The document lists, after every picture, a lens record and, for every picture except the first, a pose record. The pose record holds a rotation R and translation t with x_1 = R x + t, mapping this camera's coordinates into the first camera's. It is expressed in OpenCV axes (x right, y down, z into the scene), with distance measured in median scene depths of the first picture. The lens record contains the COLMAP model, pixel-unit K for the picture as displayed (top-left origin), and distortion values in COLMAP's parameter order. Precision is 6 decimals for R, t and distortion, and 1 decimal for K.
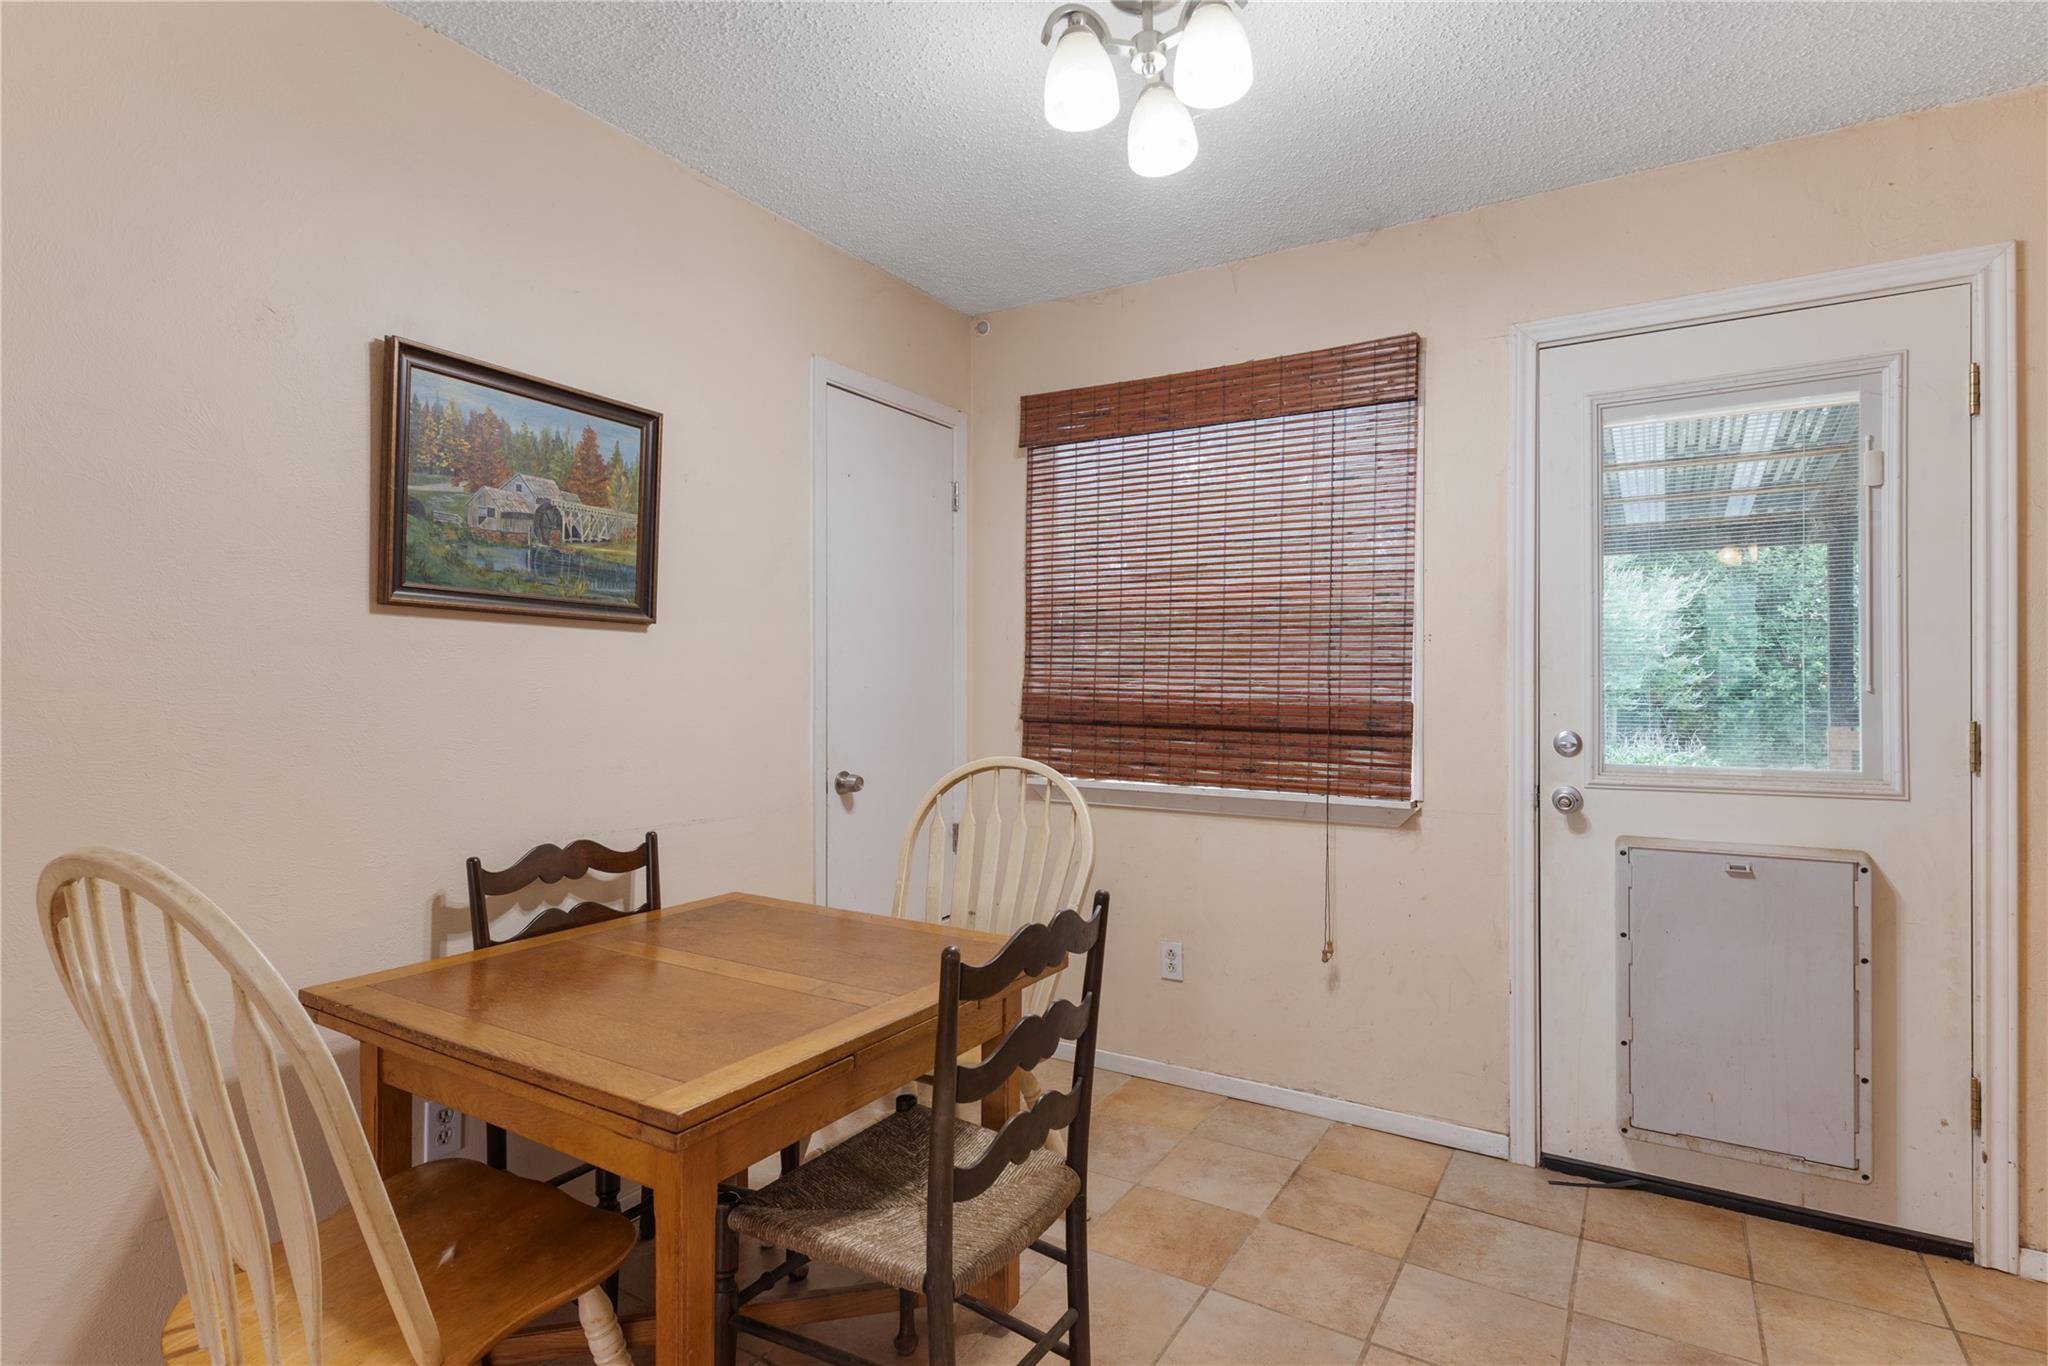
lens RADIAL K [[1039.9, 0, 1024.0], [0, 1039.9, 683.0], [0, 0, 1]] dist [-0.000263, -0.000013]
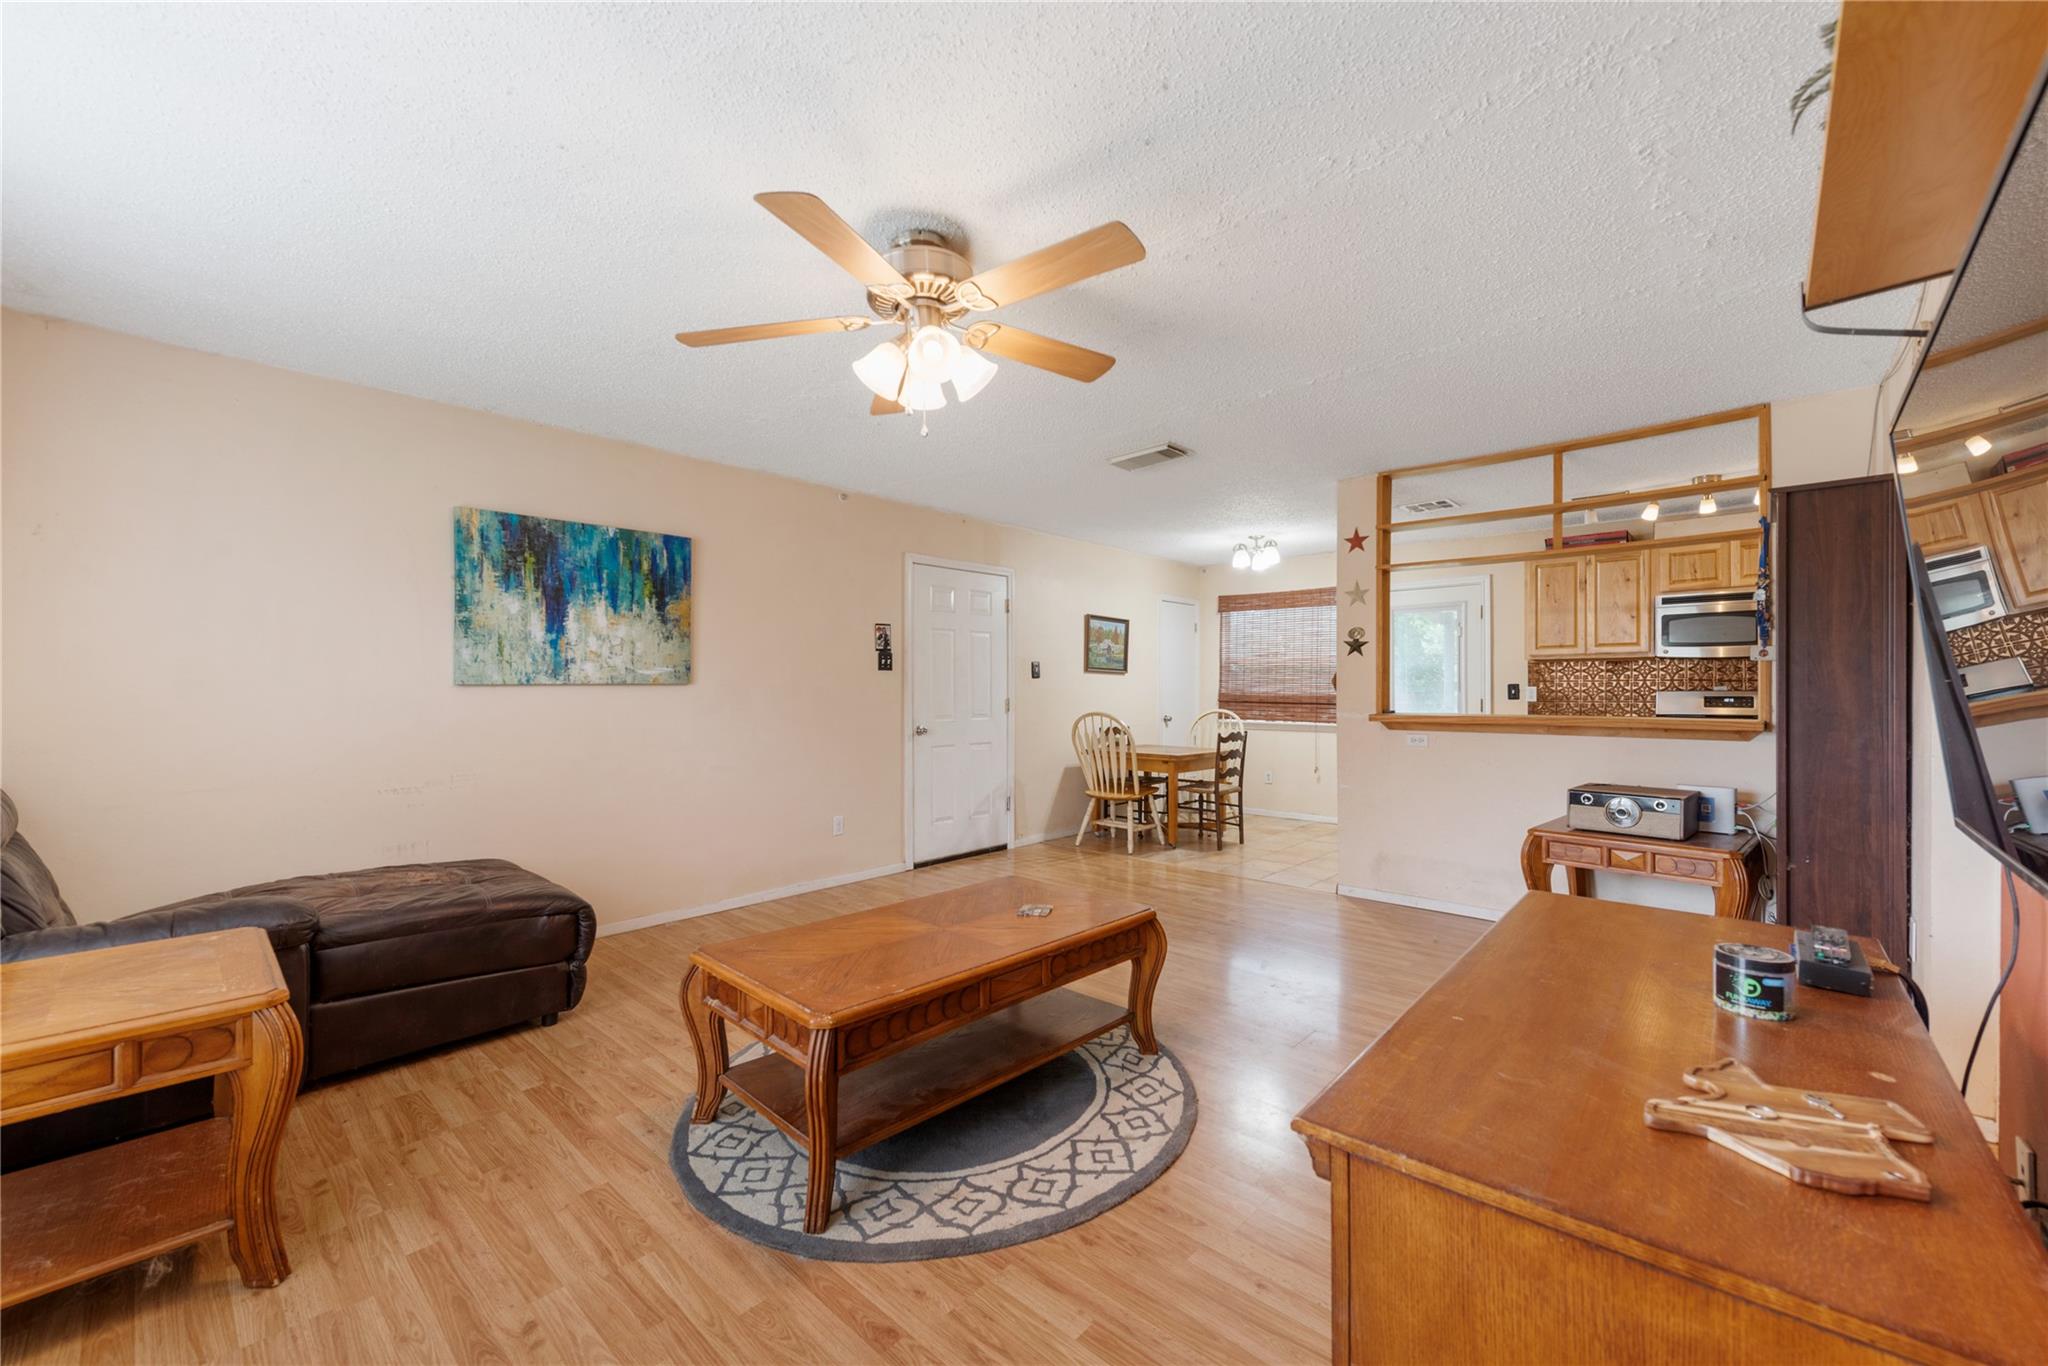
lens RADIAL K [[806.5, 0, 1028.9], [0, 806.5, 684.9], [0, 0, 1]] dist [0.000236, -0.000183]
pose [[0.982633, 0.000133, -0.185558, -0.127576], [-0.001947, 0.999952, -0.009593, 0.012940], [0.185547, 0.009788, 0.982587, -1.661618]]
